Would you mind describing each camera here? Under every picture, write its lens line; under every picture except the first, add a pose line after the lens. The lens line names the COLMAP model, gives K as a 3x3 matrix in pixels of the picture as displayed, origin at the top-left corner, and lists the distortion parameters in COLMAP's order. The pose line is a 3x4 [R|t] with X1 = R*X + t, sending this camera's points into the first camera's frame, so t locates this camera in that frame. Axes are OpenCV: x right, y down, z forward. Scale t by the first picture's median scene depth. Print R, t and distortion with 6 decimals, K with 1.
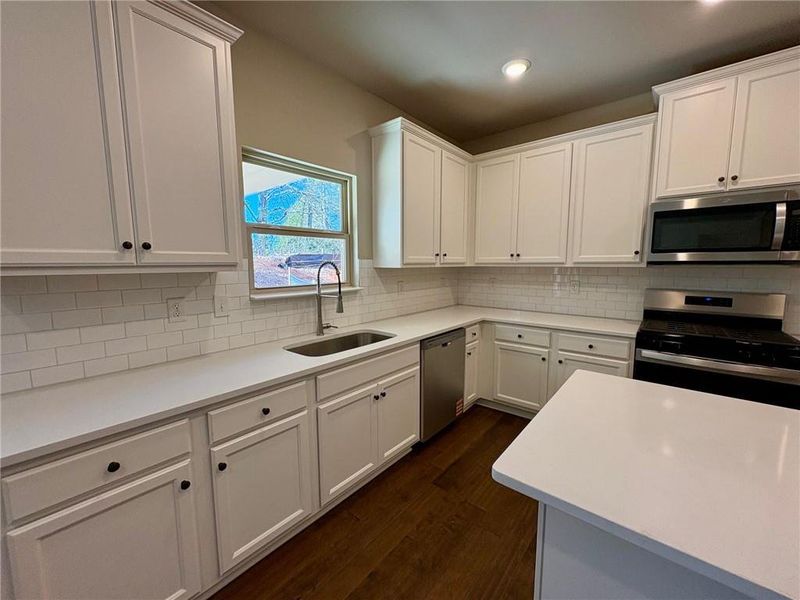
lens RADIAL K [[321.5, 0, 399.8], [0, 321.5, 297.9], [0, 0, 1]] dist [-0.002343, 0.000953]
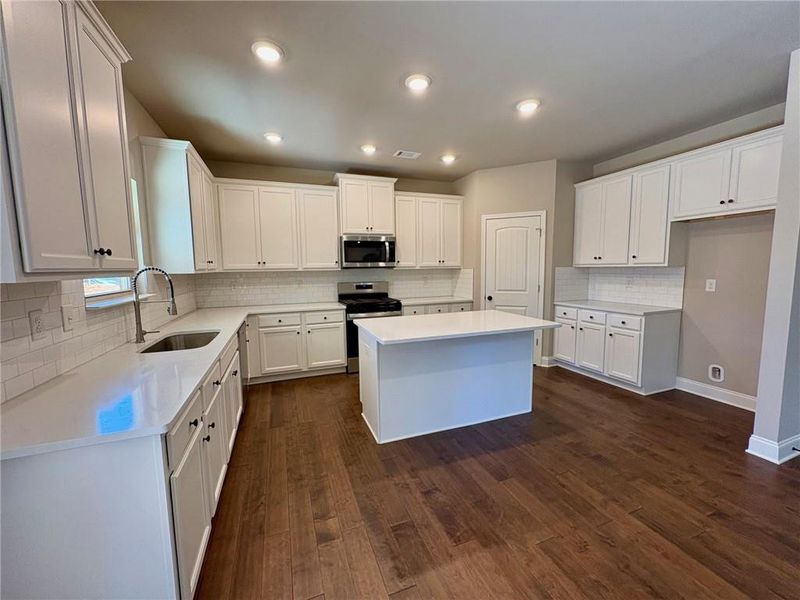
lens RADIAL K [[321.5, 0, 402.3], [0, 321.5, 298.1], [0, 0, 1]] dist [-0.002343, 0.000953]
pose [[0.484552, -0.086059, 0.870519, -0.681452], [0.105035, 0.993673, 0.039769, 0.024931], [-0.868433, 0.072164, 0.490526, -0.180322]]
